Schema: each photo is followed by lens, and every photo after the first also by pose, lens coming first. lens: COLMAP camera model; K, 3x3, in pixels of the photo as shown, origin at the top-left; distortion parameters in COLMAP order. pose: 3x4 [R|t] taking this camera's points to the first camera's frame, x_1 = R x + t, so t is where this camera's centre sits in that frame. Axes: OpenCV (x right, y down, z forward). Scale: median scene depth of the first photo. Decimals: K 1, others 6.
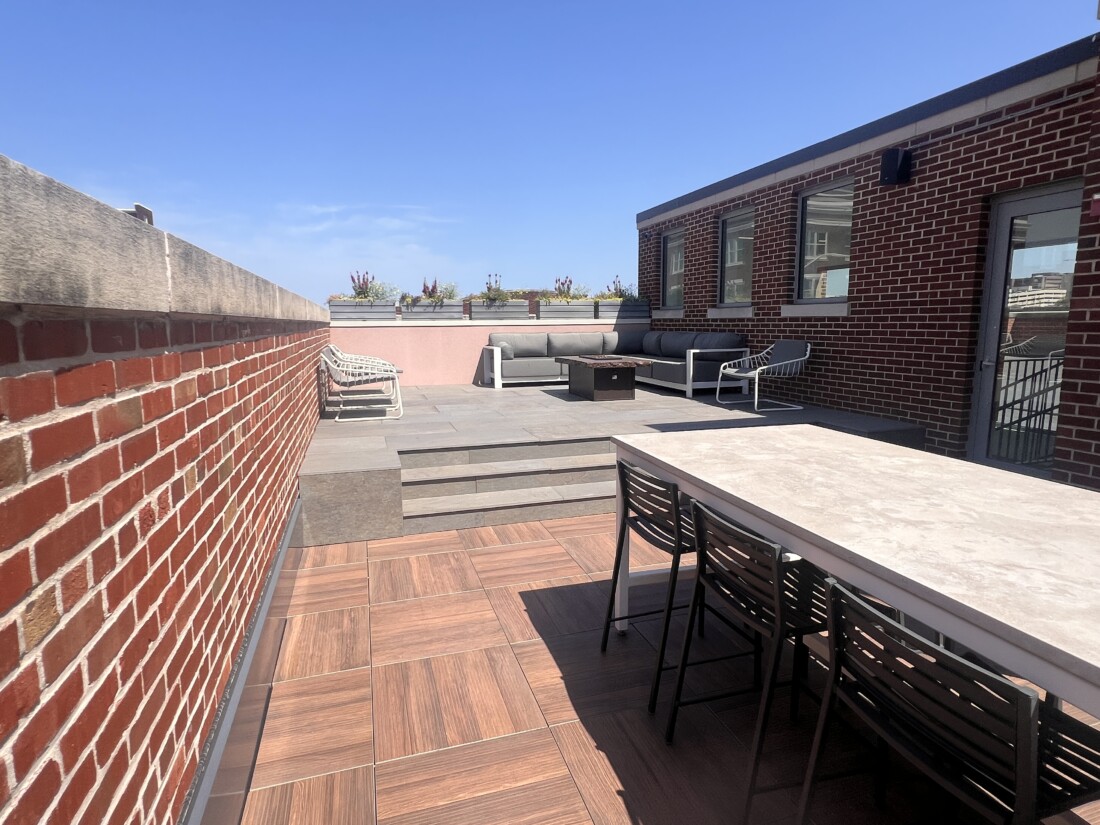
lens RADIAL K [[606.2, 0, 550.0], [0, 606.2, 412.5], [0, 0, 1]] dist [0.014194, 0.000486]
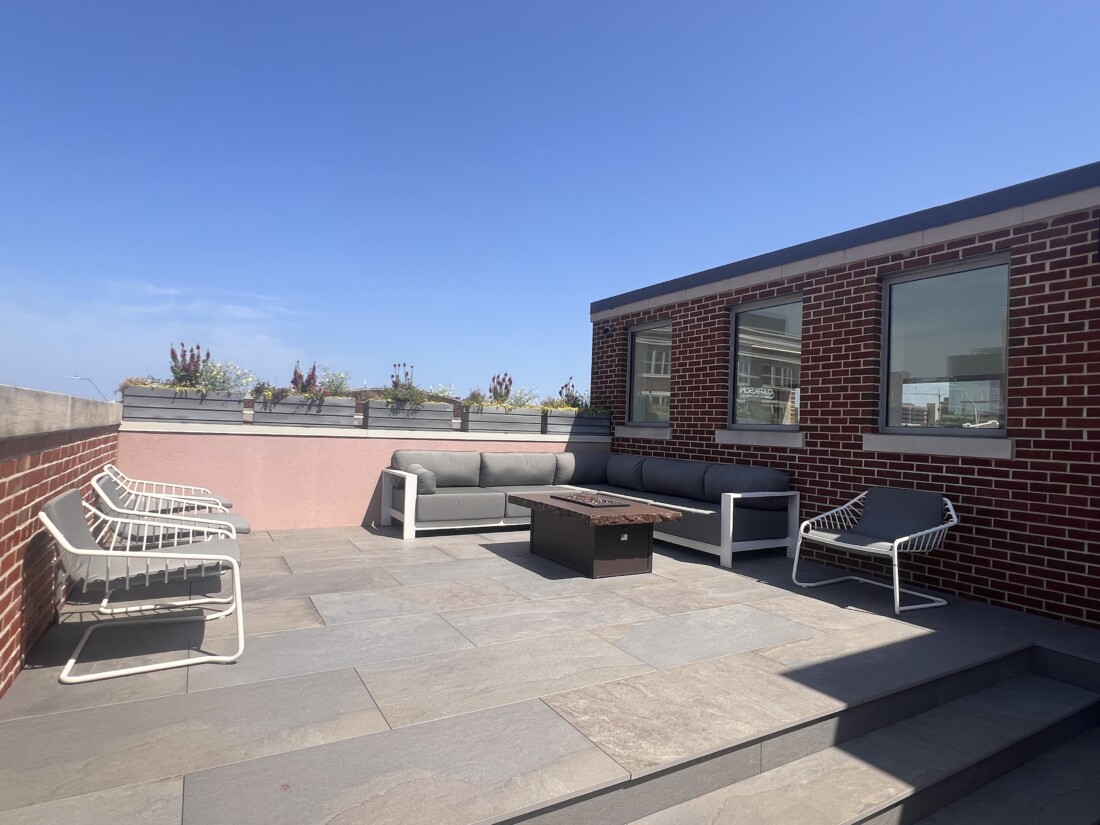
lens RADIAL K [[606.2, 0, 550.0], [0, 606.2, 412.5], [0, 0, 1]] dist [0.014194, 0.000486]
pose [[0.972336, 0.051266, 0.227891, -0.091304], [-0.011926, 0.985241, -0.170754, -0.061879], [-0.233282, 0.163313, 0.958597, 0.330249]]
